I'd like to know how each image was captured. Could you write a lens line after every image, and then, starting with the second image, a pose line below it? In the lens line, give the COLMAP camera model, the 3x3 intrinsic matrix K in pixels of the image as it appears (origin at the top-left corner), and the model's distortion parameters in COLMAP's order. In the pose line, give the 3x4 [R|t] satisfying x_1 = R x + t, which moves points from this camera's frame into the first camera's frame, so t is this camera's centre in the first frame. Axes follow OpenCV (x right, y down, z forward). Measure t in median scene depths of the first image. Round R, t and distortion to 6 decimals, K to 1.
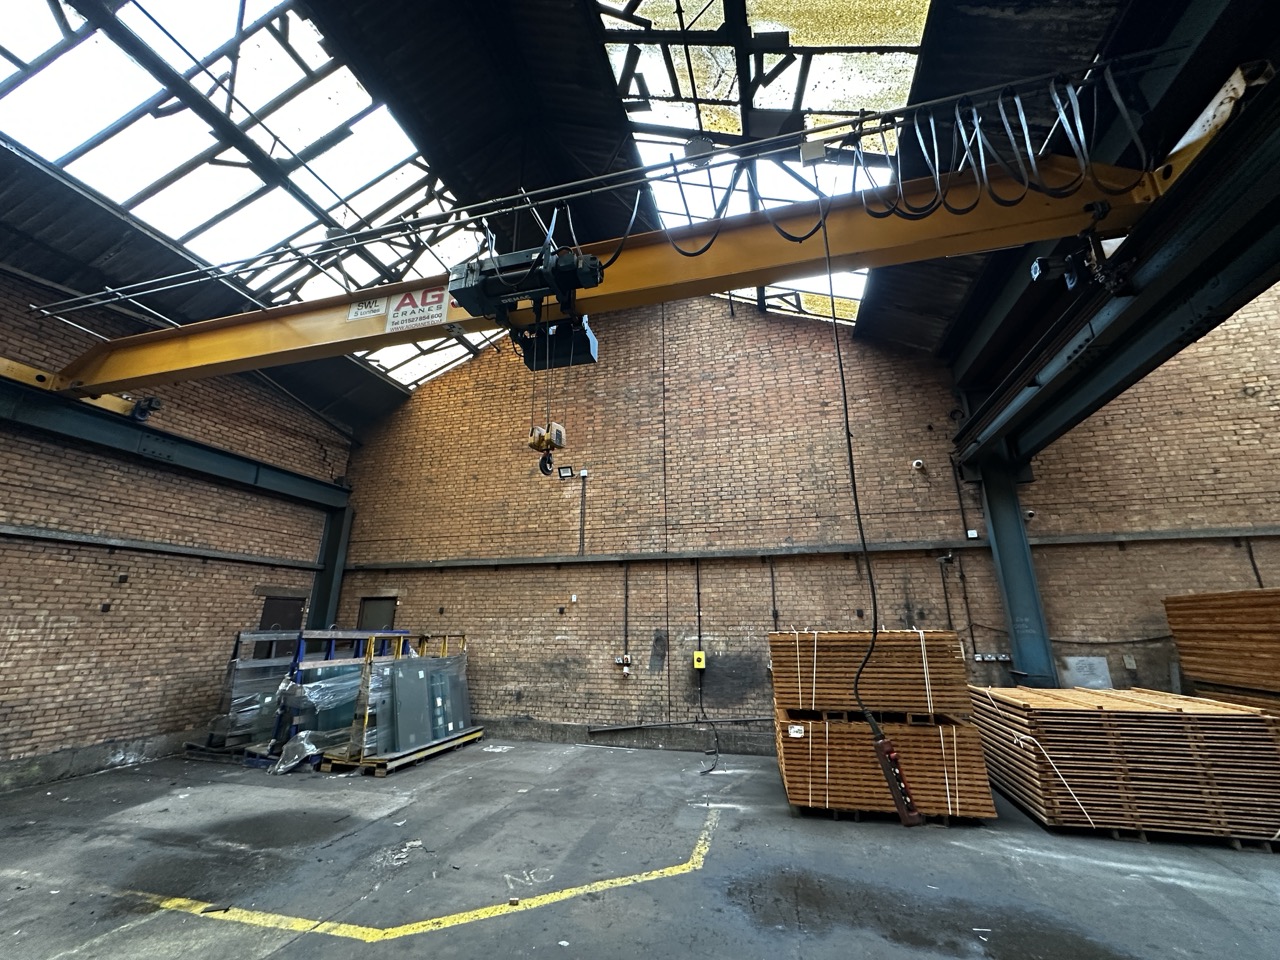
lens RADIAL K [[509.0, 0, 640.0], [0, 509.0, 480.0], [0, 0, 1]] dist [-0.001647, -0.000209]
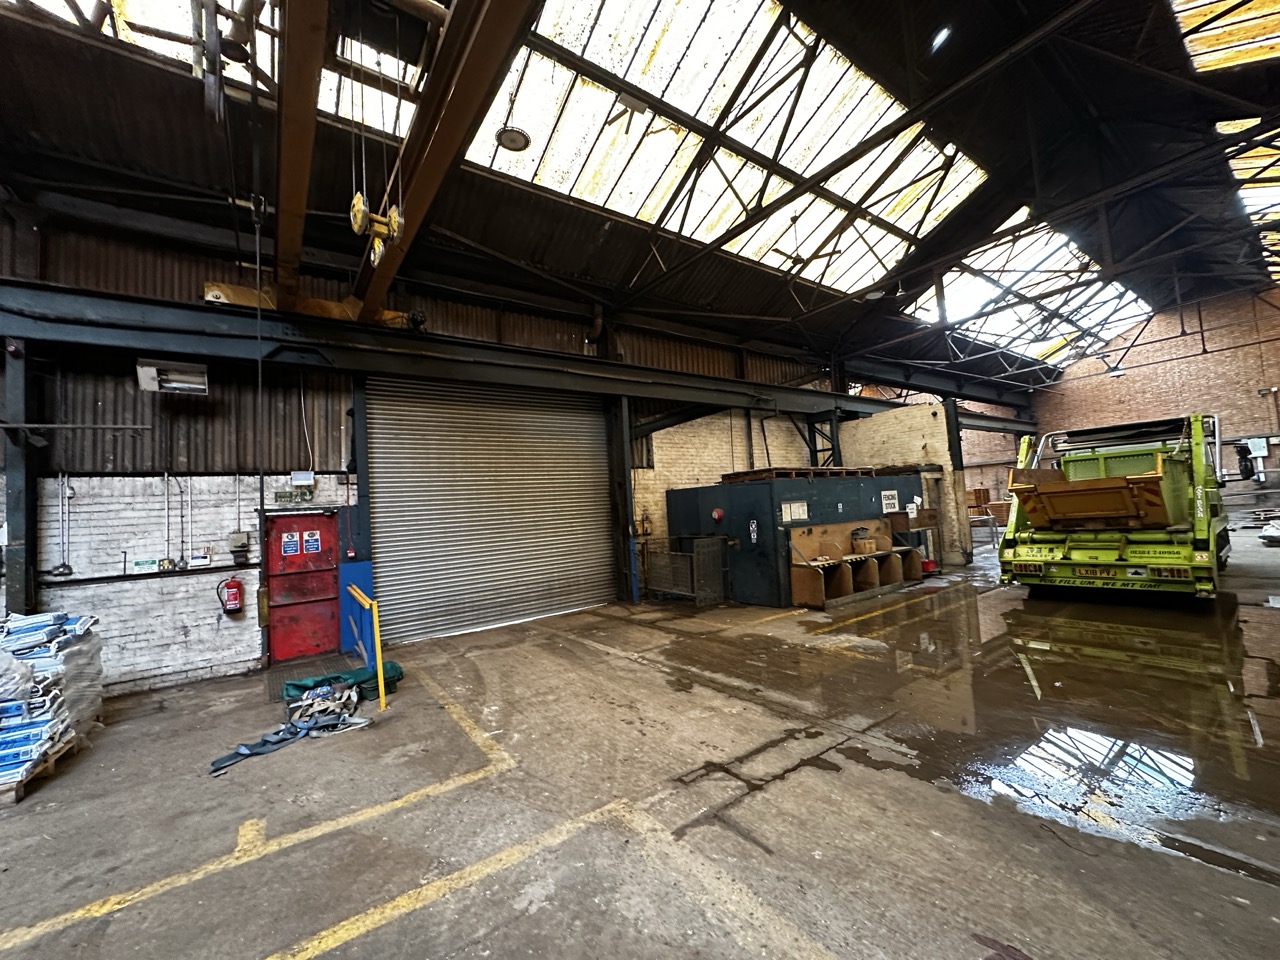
lens RADIAL K [[509.0, 0, 640.0], [0, 509.0, 480.0], [0, 0, 1]] dist [-0.001647, -0.000209]
pose [[0.775572, -0.085642, -0.625423, 0.793788], [0.237220, 0.957678, 0.163032, -0.835280], [0.584991, -0.274806, 0.763064, -2.853558]]
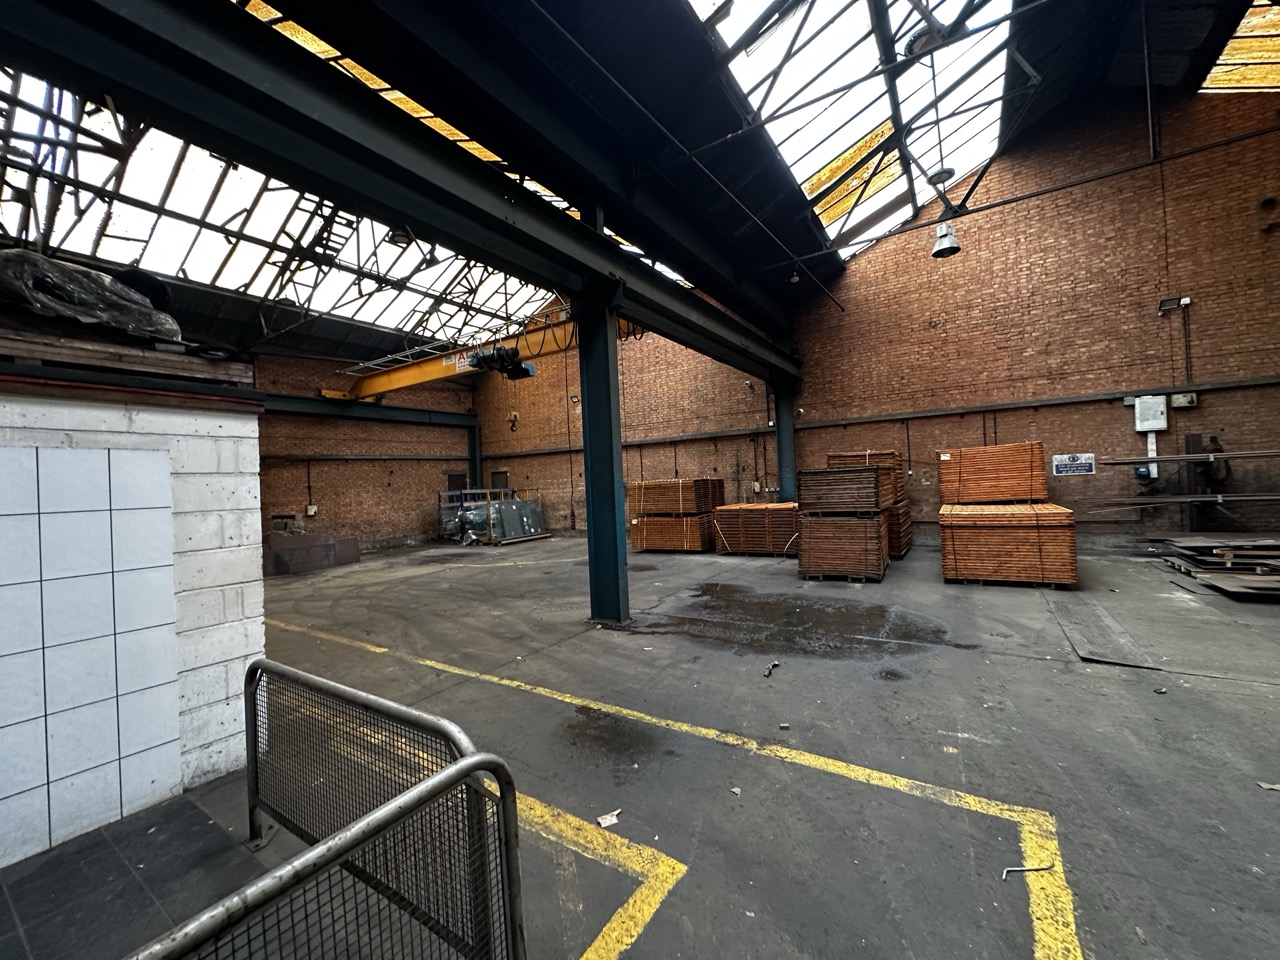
lens RADIAL K [[509.0, 0, 640.0], [0, 509.0, 480.0], [0, 0, 1]] dist [-0.001647, -0.000209]
pose [[0.953153, -0.044735, -0.299163, 0.739443], [0.127356, 0.956423, 0.262748, -0.230089], [0.274373, -0.288539, 0.917314, -0.809715]]
